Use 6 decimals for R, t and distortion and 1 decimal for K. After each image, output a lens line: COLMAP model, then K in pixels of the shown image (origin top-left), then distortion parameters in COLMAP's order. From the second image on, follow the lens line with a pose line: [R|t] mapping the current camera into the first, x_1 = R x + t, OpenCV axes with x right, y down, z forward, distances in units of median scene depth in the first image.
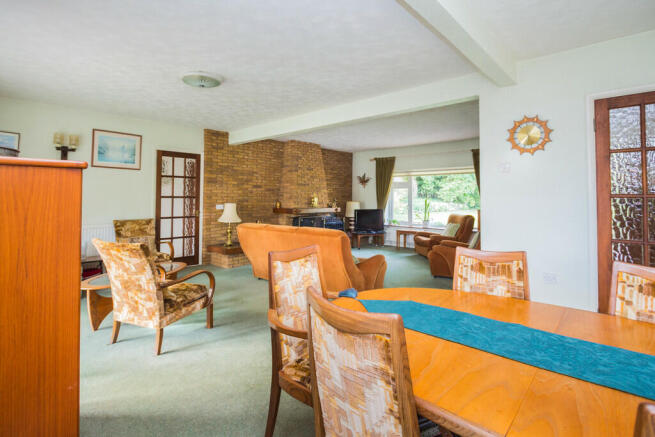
lens RADIAL K [[320.1, 0, 327.0], [0, 320.1, 187.8], [0, 0, 1]] dist [-0.001688, -0.000006]
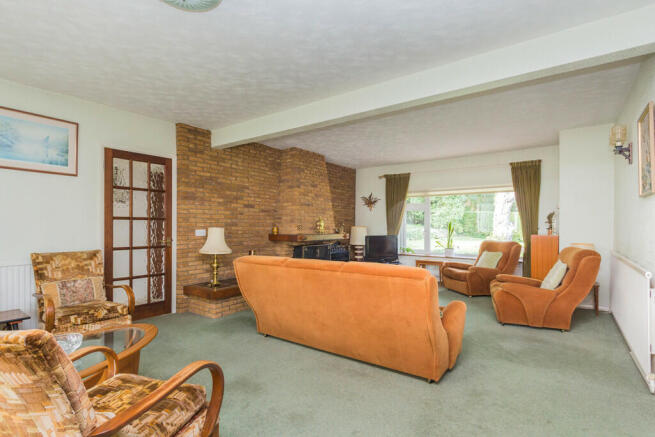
lens RADIAL K [[326.5, 0, 333.5], [0, 326.5, 226.9], [0, 0, 1]] dist [0.005783, -0.000243]
pose [[0.994783, -0.001918, 0.101998, -0.111851], [-0.001866, 0.999314, 0.036996, 0.018889], [-0.101999, -0.036993, 0.994096, 0.235538]]
